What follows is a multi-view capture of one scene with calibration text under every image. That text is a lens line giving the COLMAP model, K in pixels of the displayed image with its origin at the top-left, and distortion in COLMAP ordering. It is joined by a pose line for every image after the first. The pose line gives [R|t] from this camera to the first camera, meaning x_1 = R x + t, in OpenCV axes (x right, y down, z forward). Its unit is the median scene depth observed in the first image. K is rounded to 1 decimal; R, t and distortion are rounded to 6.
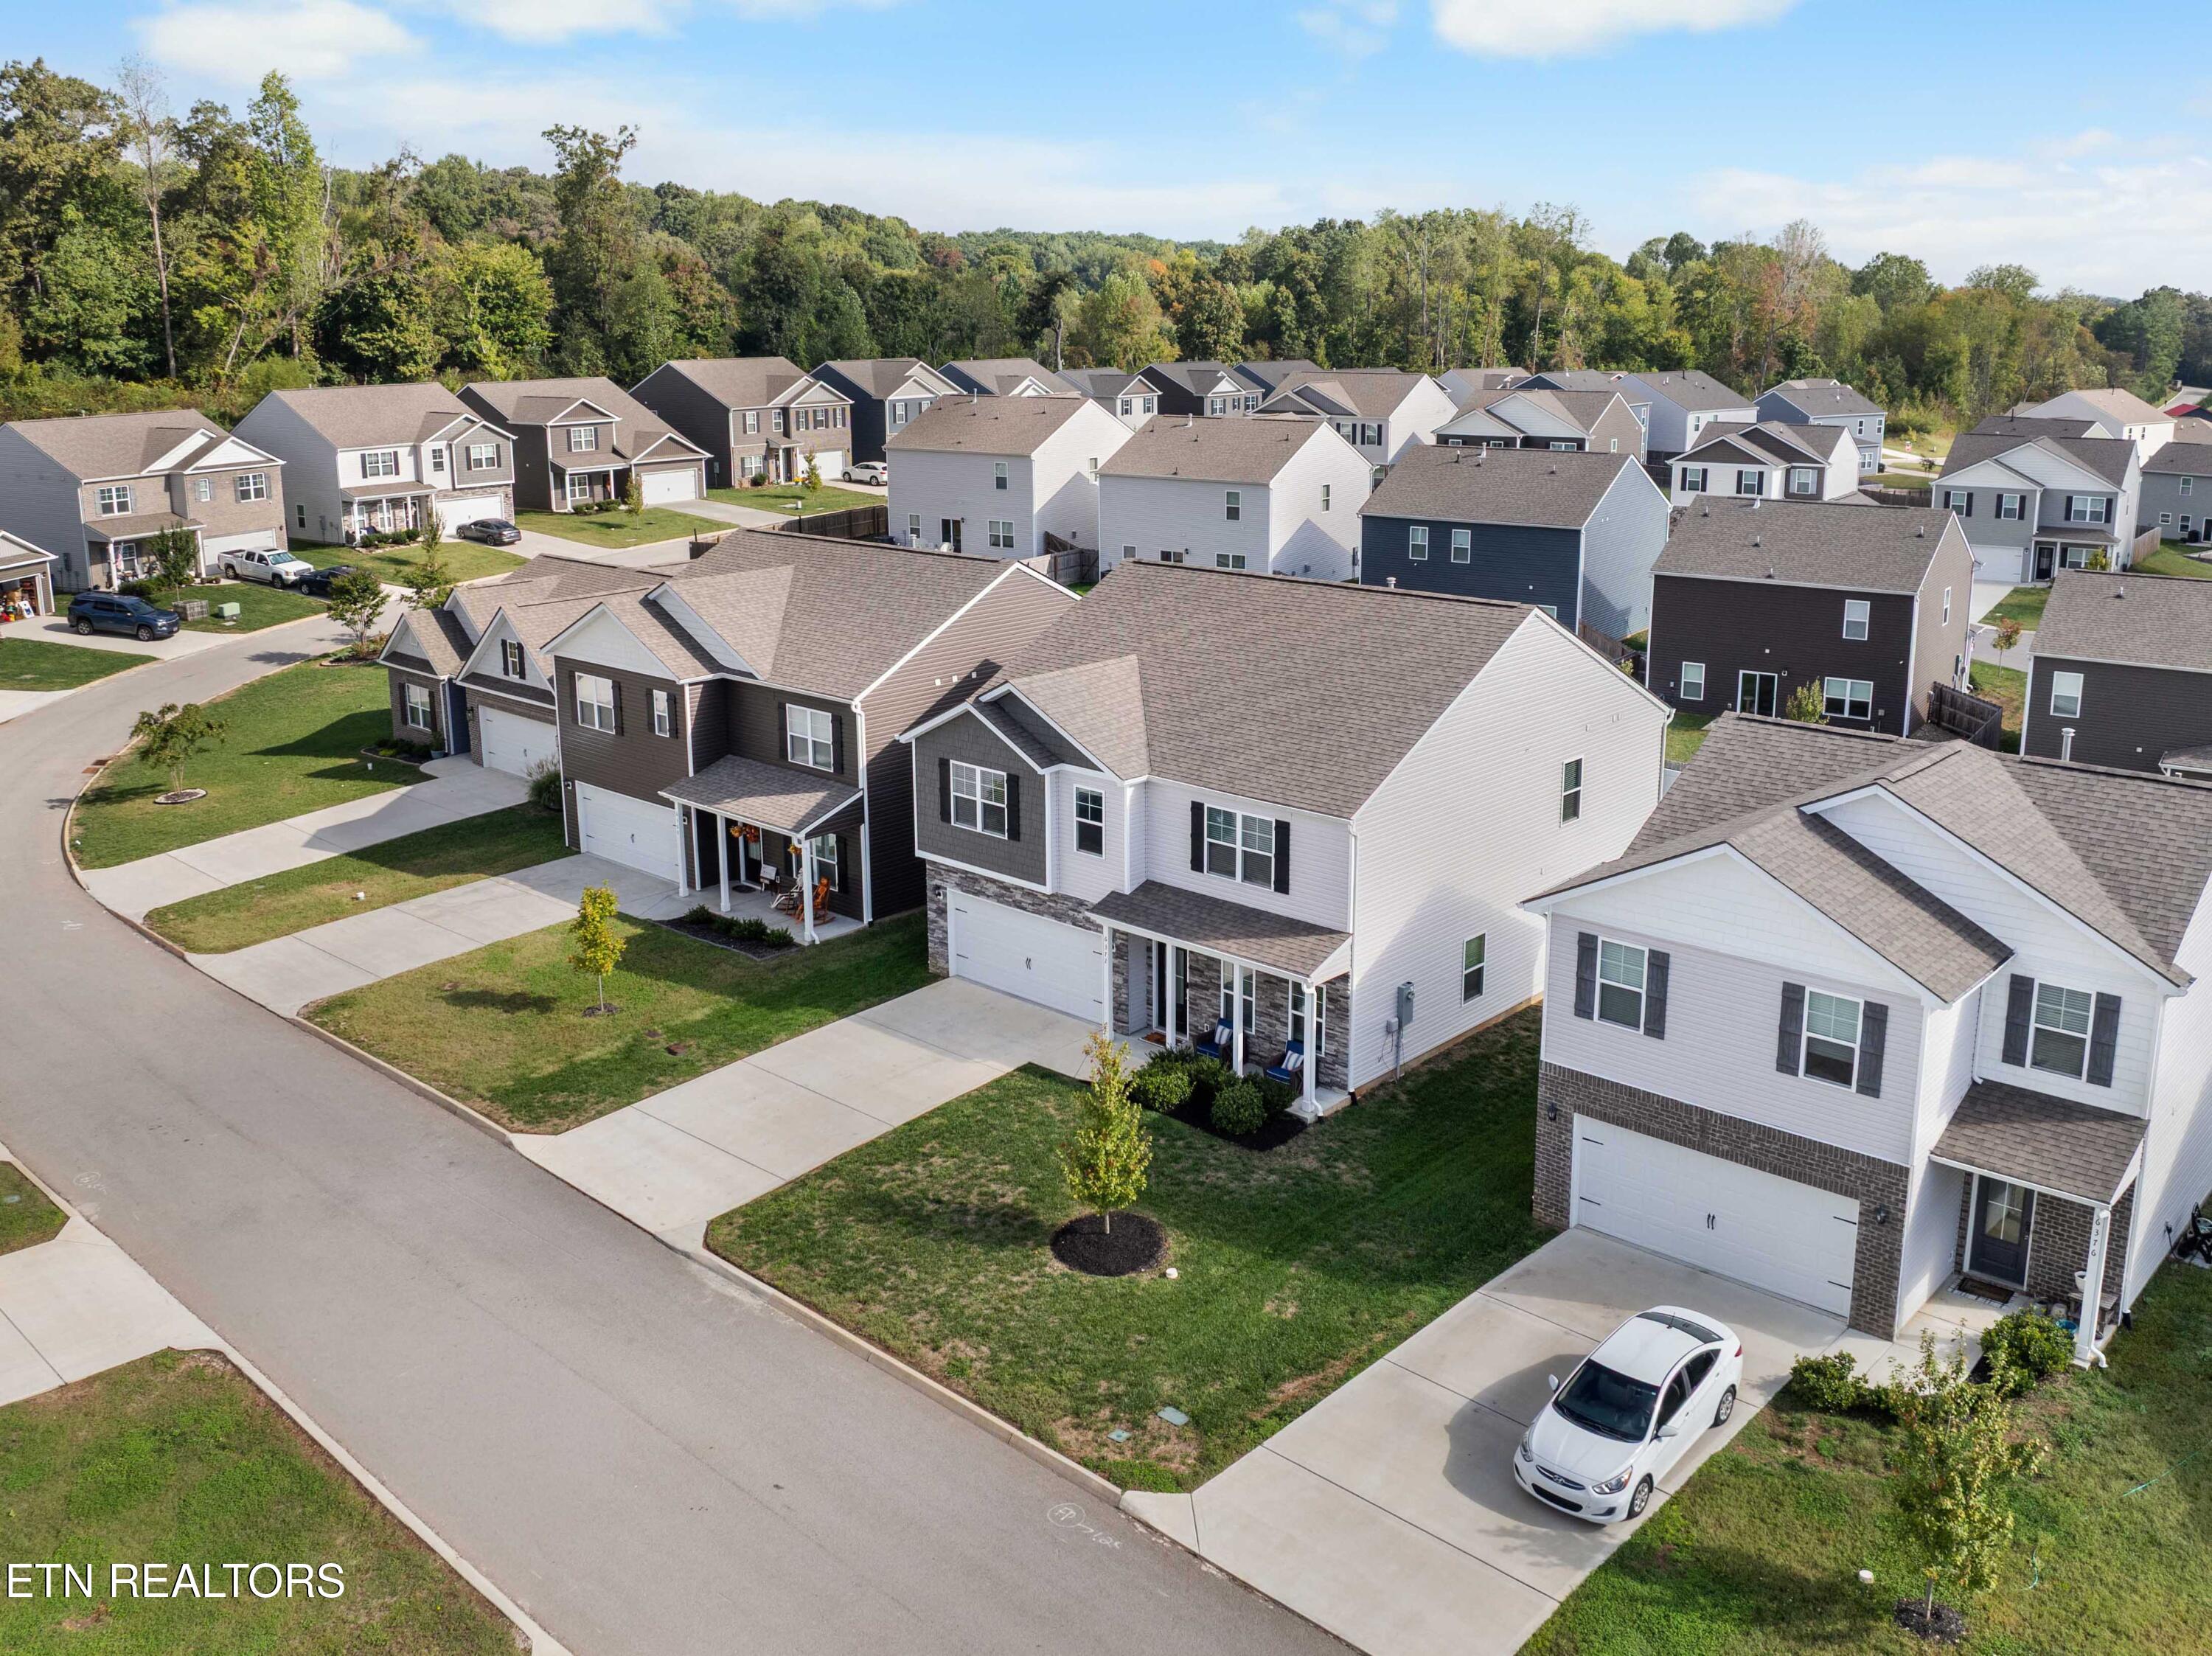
lens RADIAL K [[1865.3, 0, 1104.7], [0, 1865.3, 716.3], [0, 0, 1]] dist [-0.038611, -0.001447]
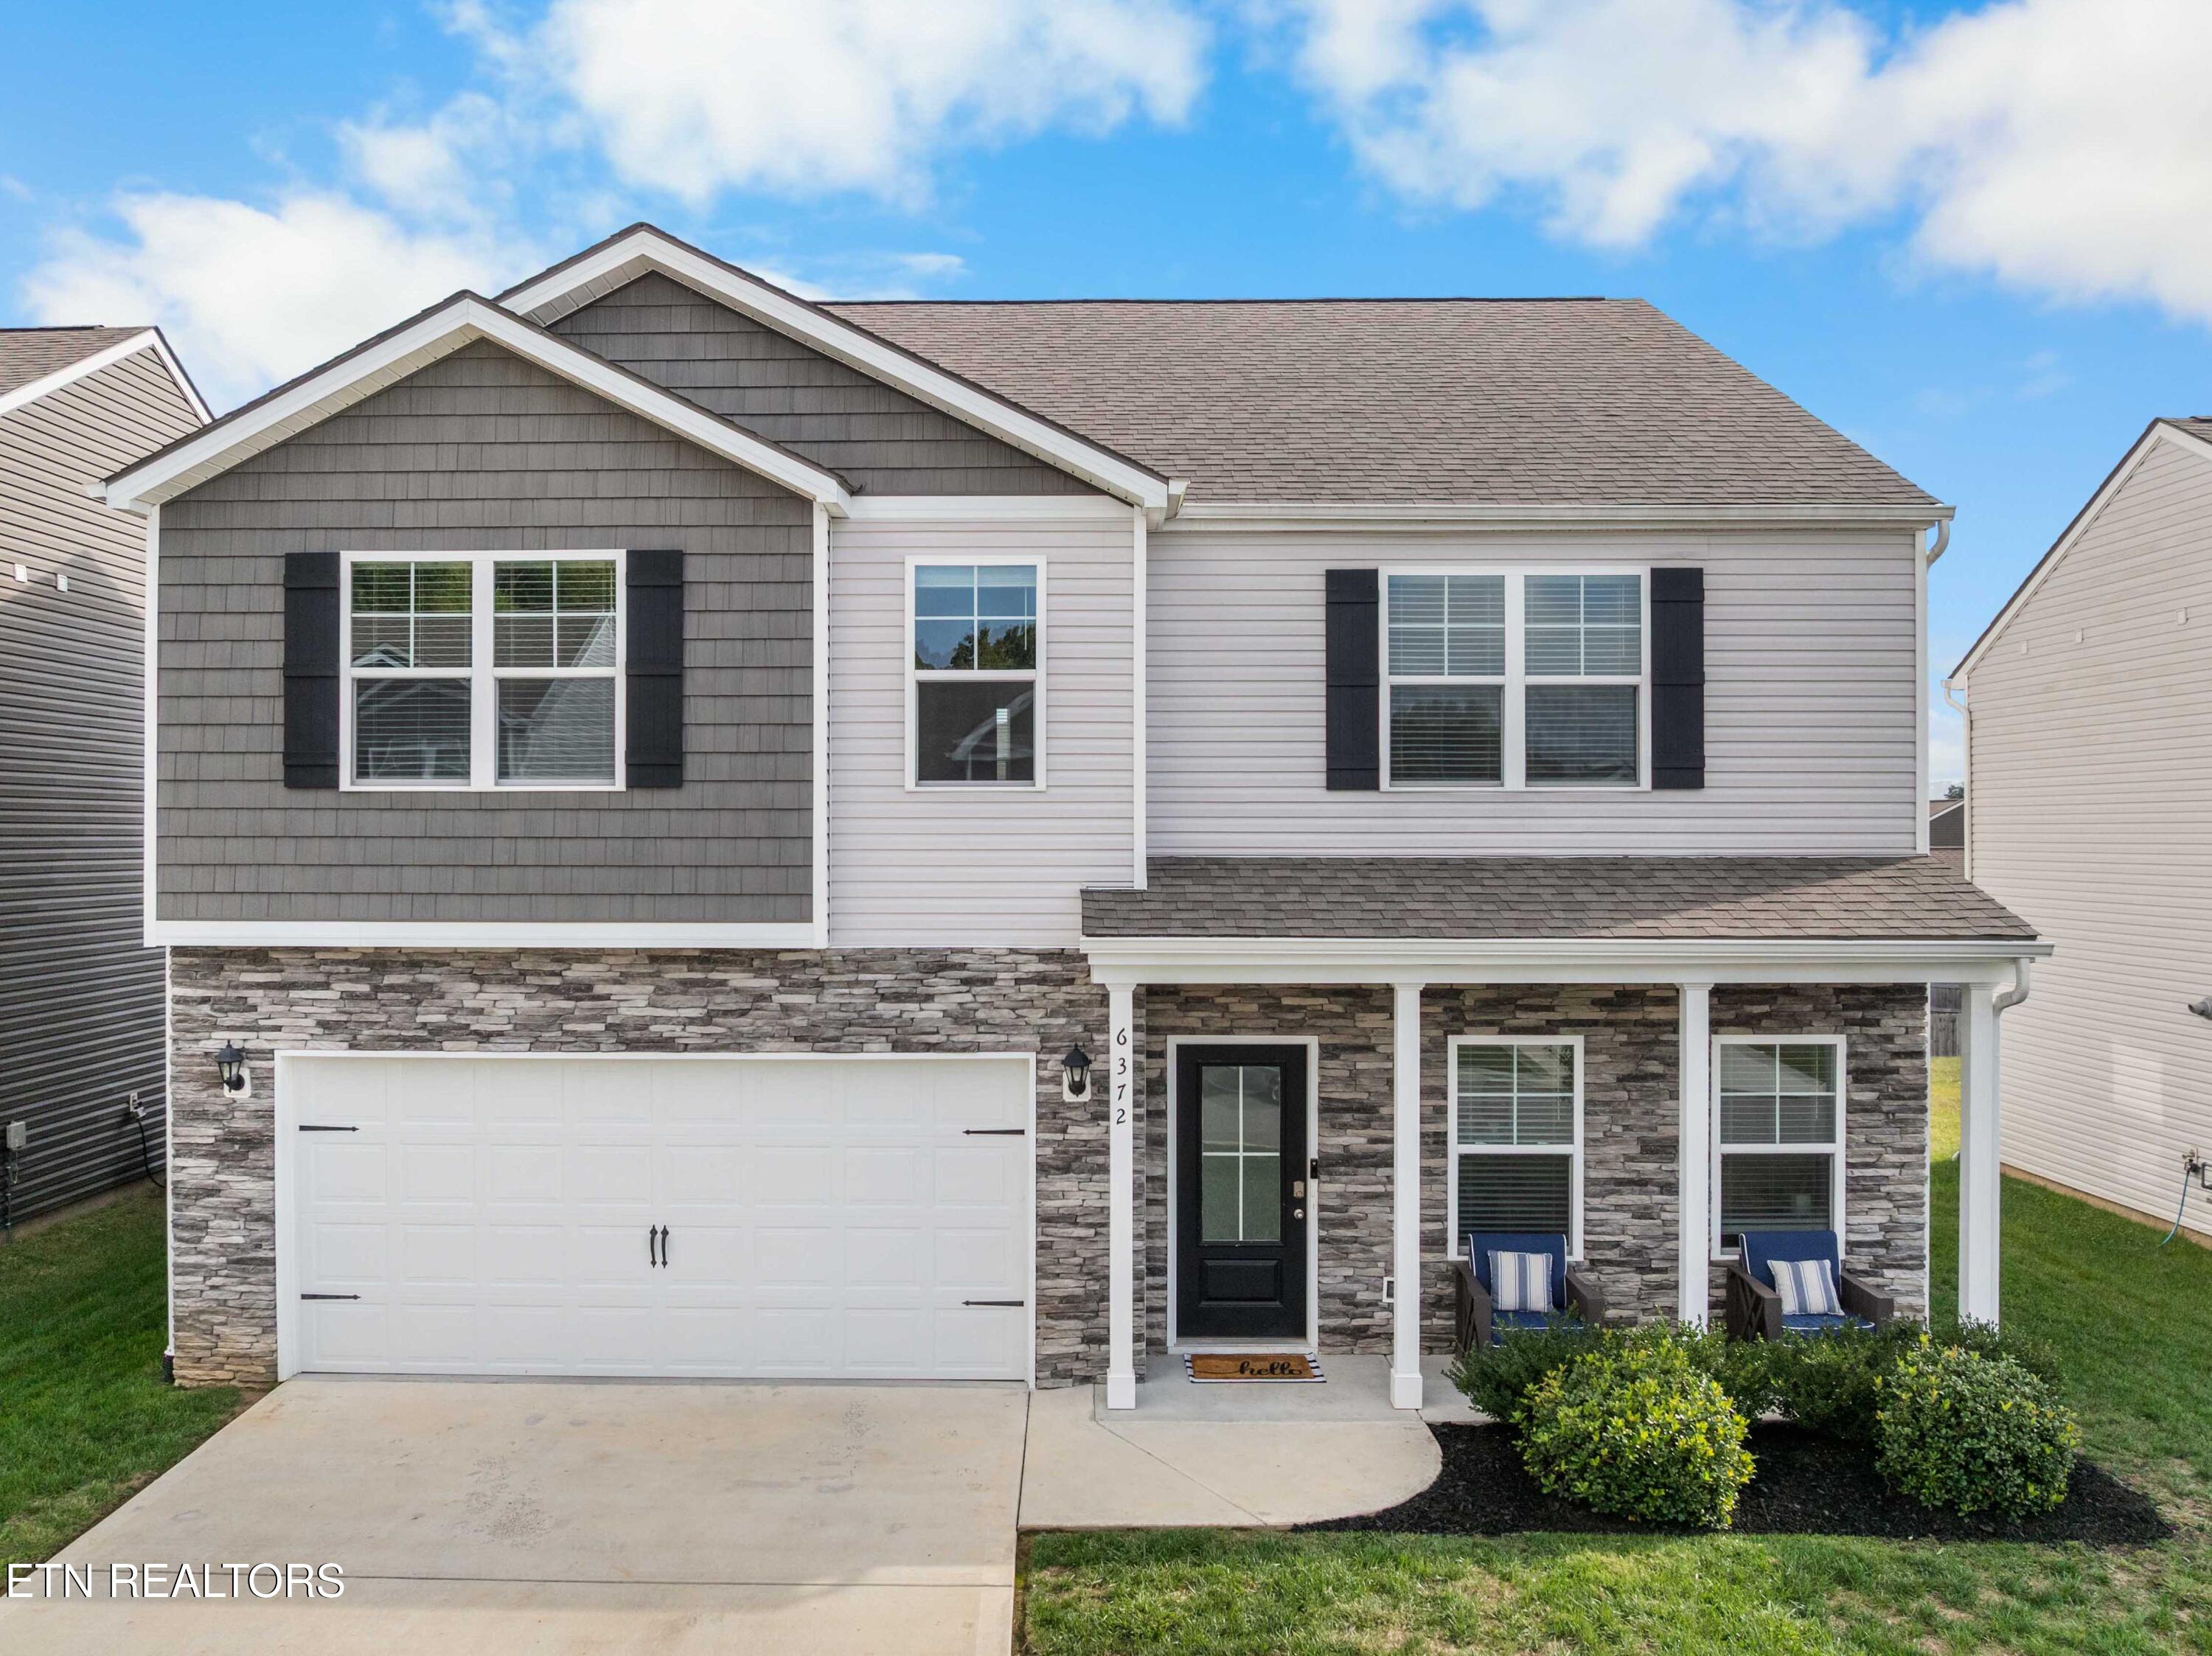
lens RADIAL K [[1865.3, 0, 1053.5], [0, 1865.3, 799.9], [0, 0, 1]] dist [-0.038611, -0.001447]
pose [[0.743631, 0.009681, 0.668520, -0.197205], [0.138338, 0.976030, -0.168015, 0.126359], [-0.654122, 0.217423, 0.724467, 0.762742]]
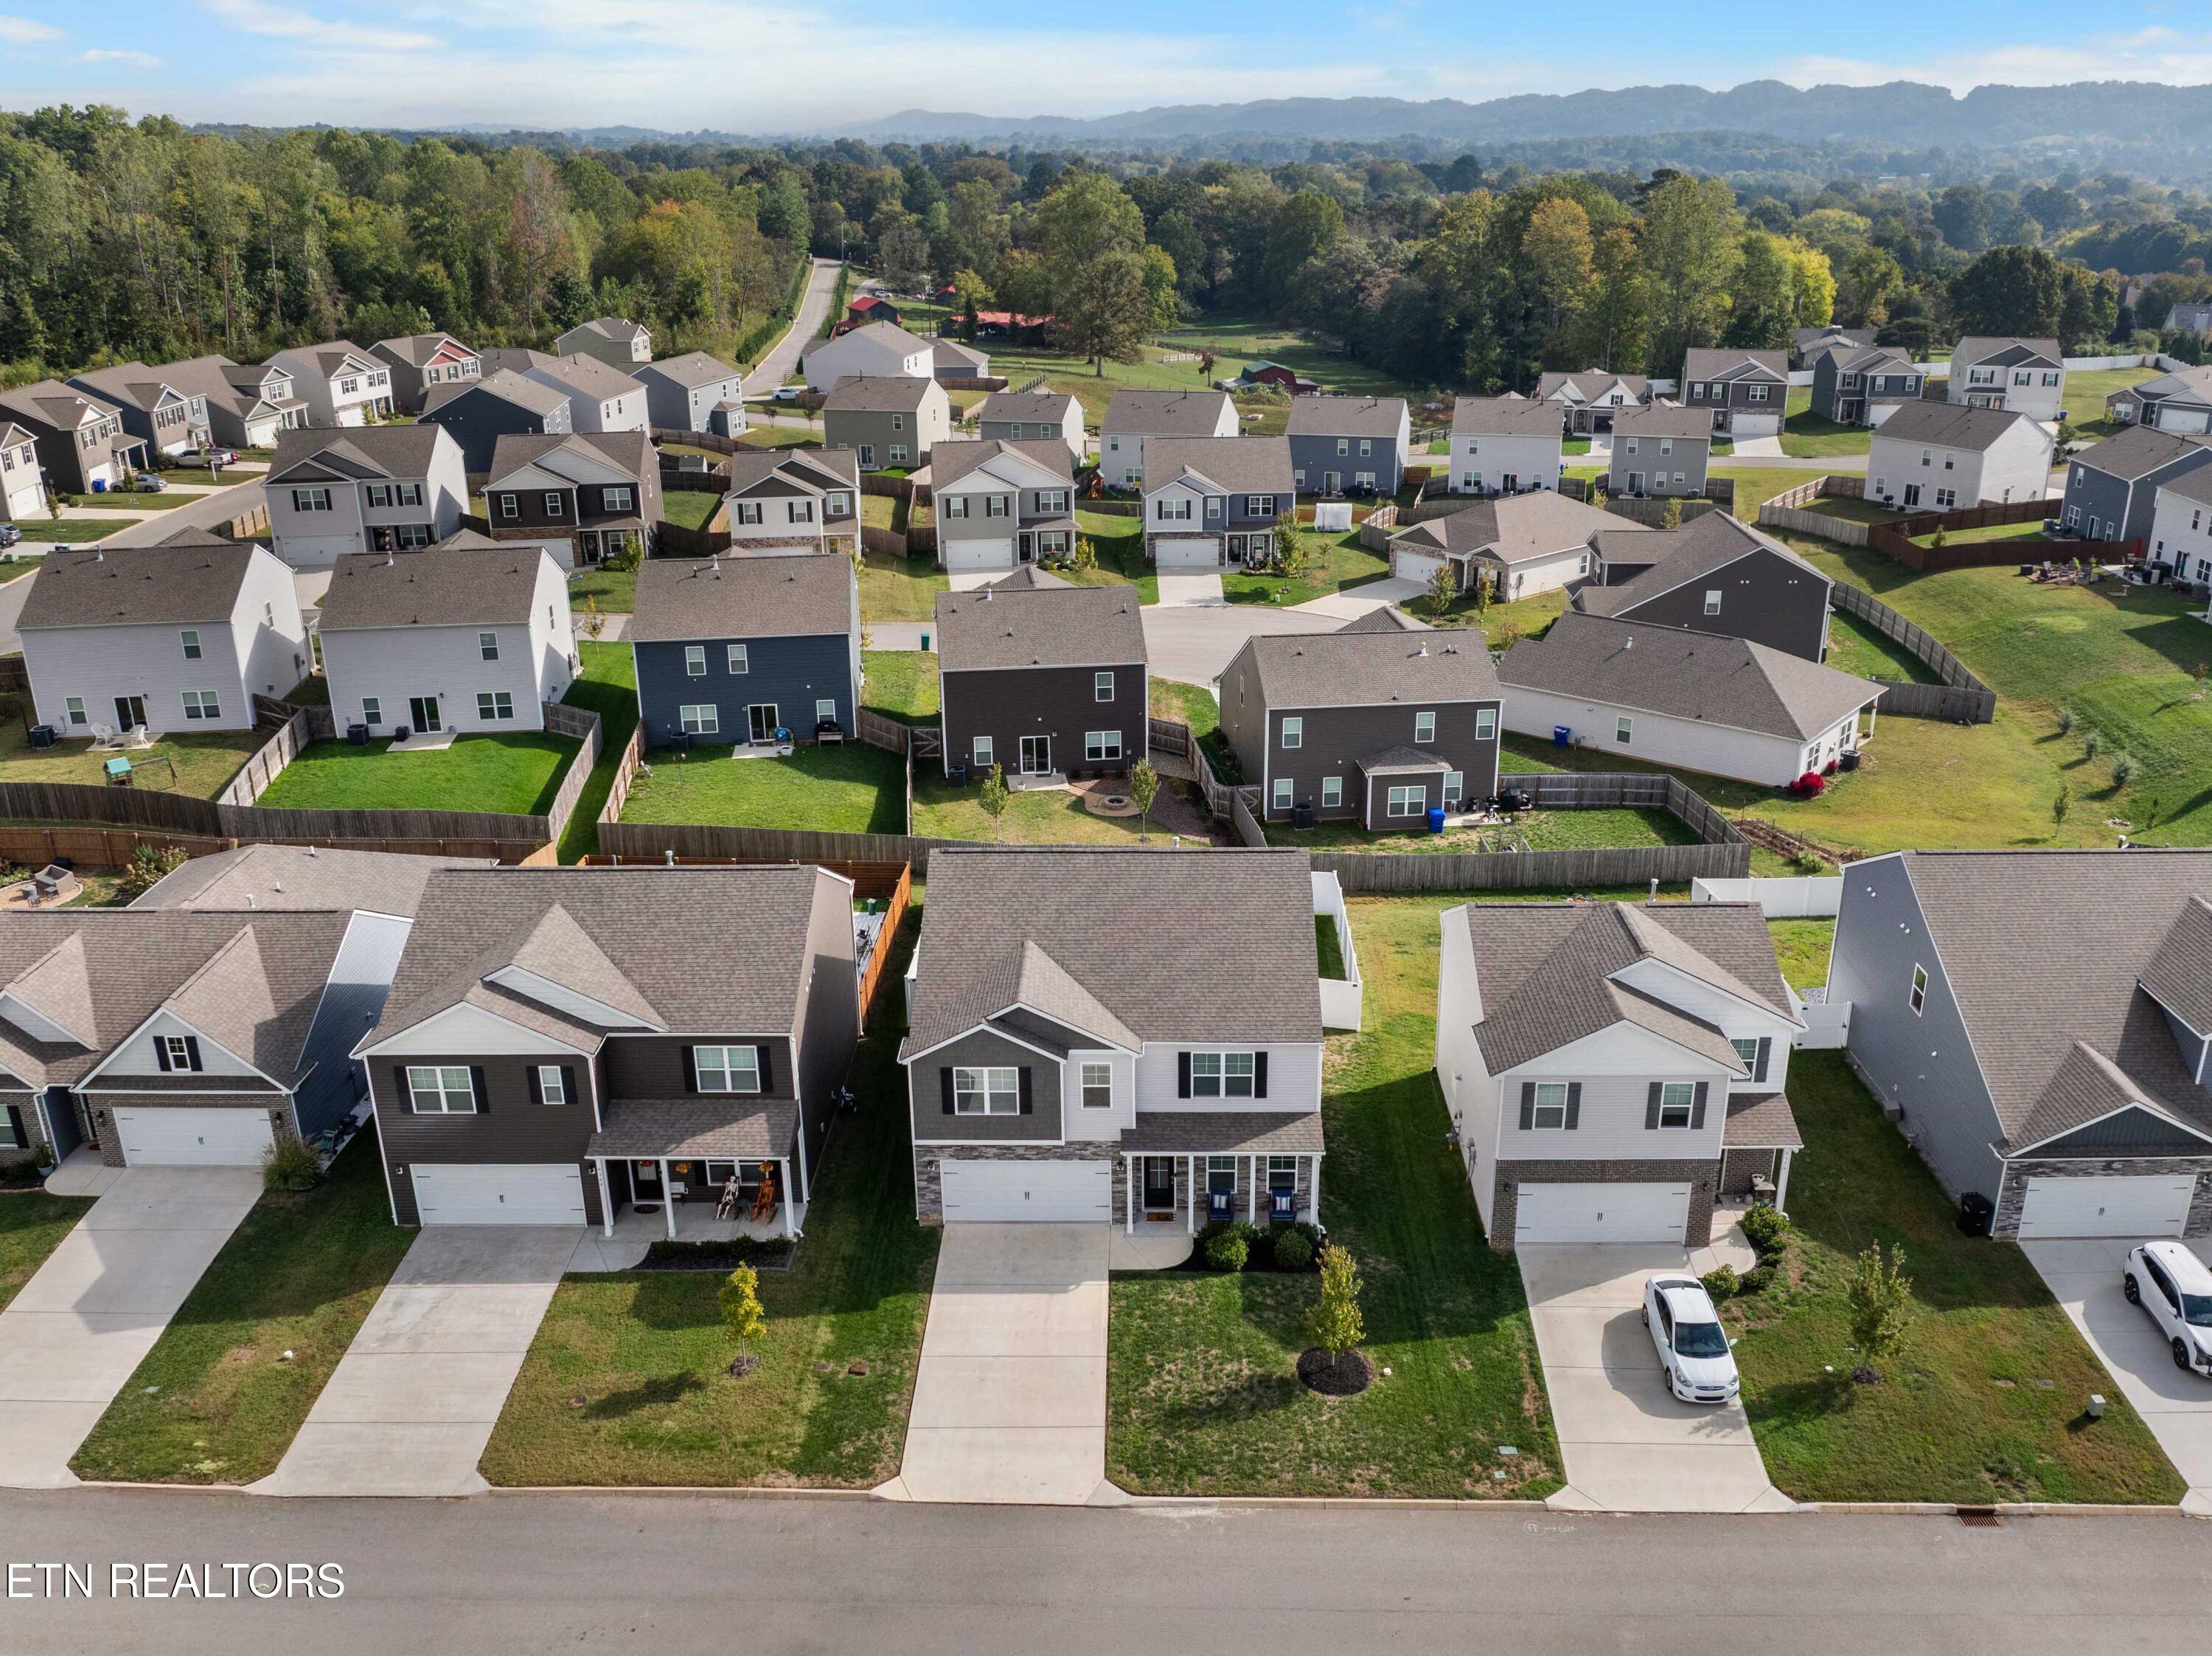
lens RADIAL K [[1865.3, 0, 1102.6], [0, 1865.3, 864.4], [0, 0, 1]] dist [-0.038611, -0.001447]
pose [[0.747421, -0.250974, 0.615121, -0.771001], [0.150784, 0.965820, 0.210847, -0.370178], [-0.647013, -0.064841, 0.759717, -0.005573]]
